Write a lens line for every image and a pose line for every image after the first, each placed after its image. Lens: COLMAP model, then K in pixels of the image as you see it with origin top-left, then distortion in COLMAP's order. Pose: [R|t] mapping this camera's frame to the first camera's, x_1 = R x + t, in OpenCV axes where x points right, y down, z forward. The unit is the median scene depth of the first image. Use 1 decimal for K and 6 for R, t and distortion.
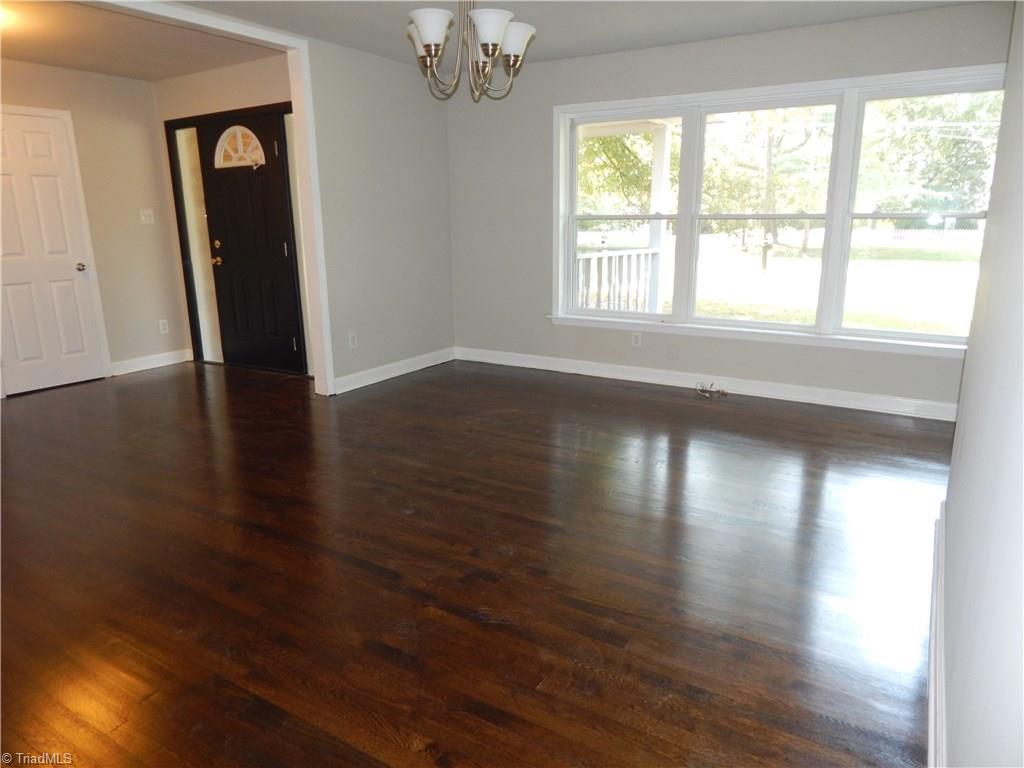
lens RADIAL K [[680.0, 0, 512.0], [0, 680.0, 384.0], [0, 0, 1]] dist [-0.006295, 0.002112]
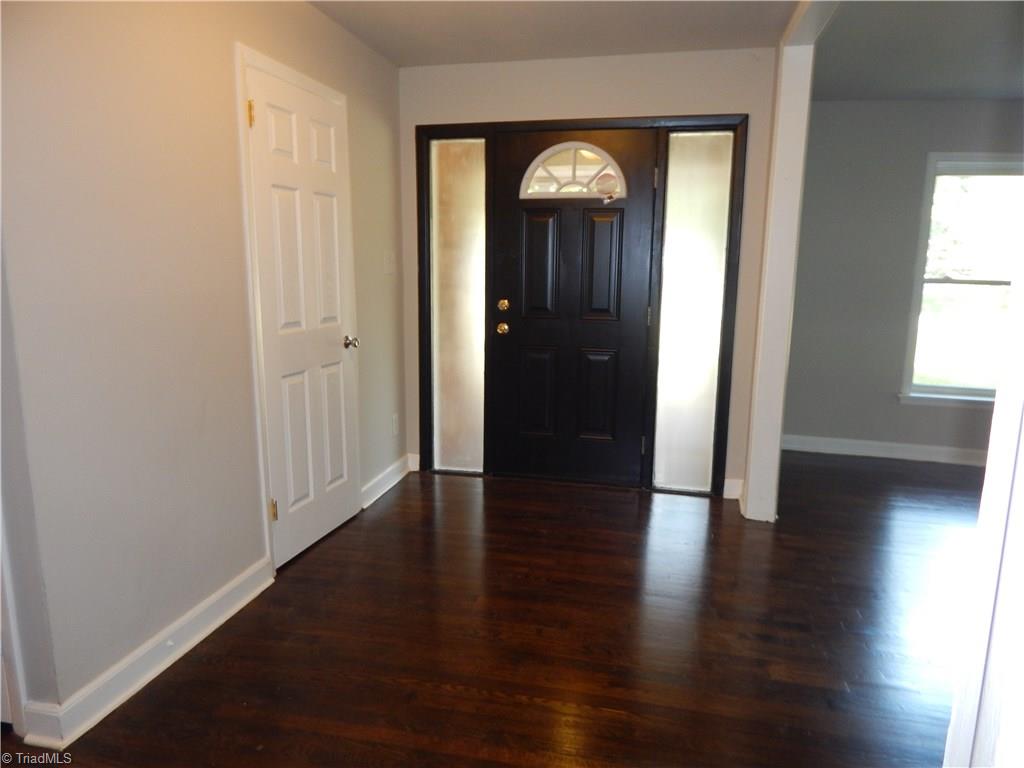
lens RADIAL K [[680.0, 0, 512.0], [0, 680.0, 384.0], [0, 0, 1]] dist [-0.006295, 0.002112]
pose [[0.947968, -0.027576, 0.317170, -0.649590], [0.047884, 0.997259, -0.056412, -0.085649], [-0.314745, 0.068664, 0.946690, 0.342941]]
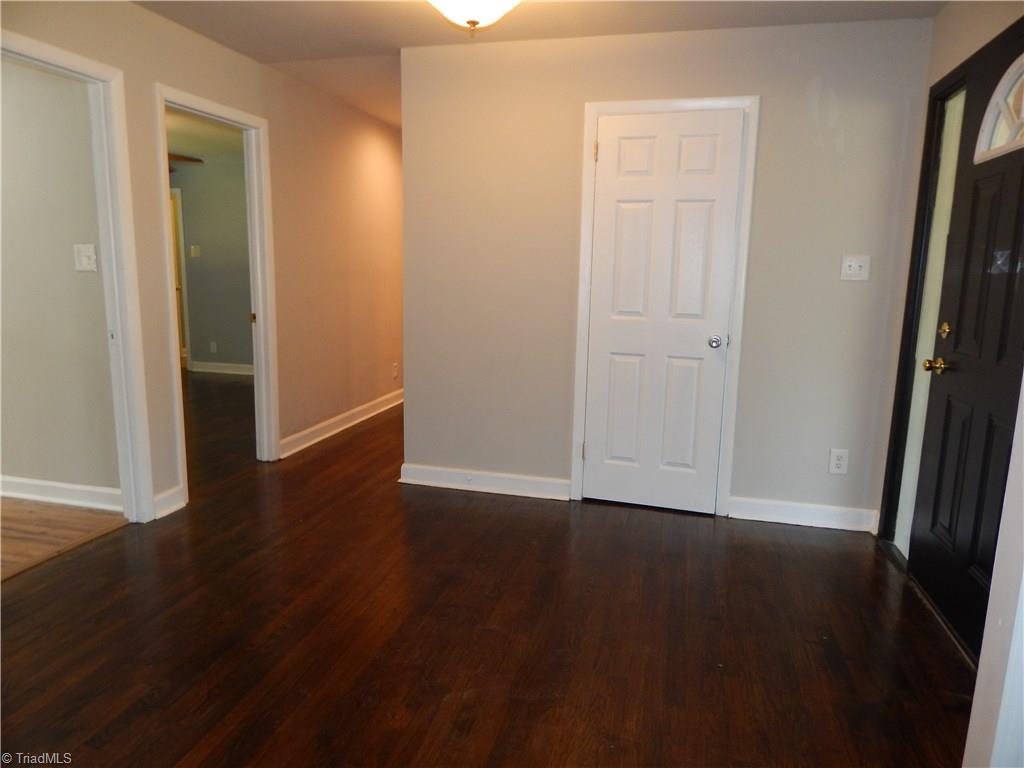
lens RADIAL K [[680.0, 0, 512.0], [0, 680.0, 384.0], [0, 0, 1]] dist [-0.006295, 0.002112]
pose [[0.299513, 0.185519, -0.935882, -0.085703], [-0.256683, 0.960416, 0.108236, -0.144881], [0.918916, 0.207807, 0.335276, 0.582940]]
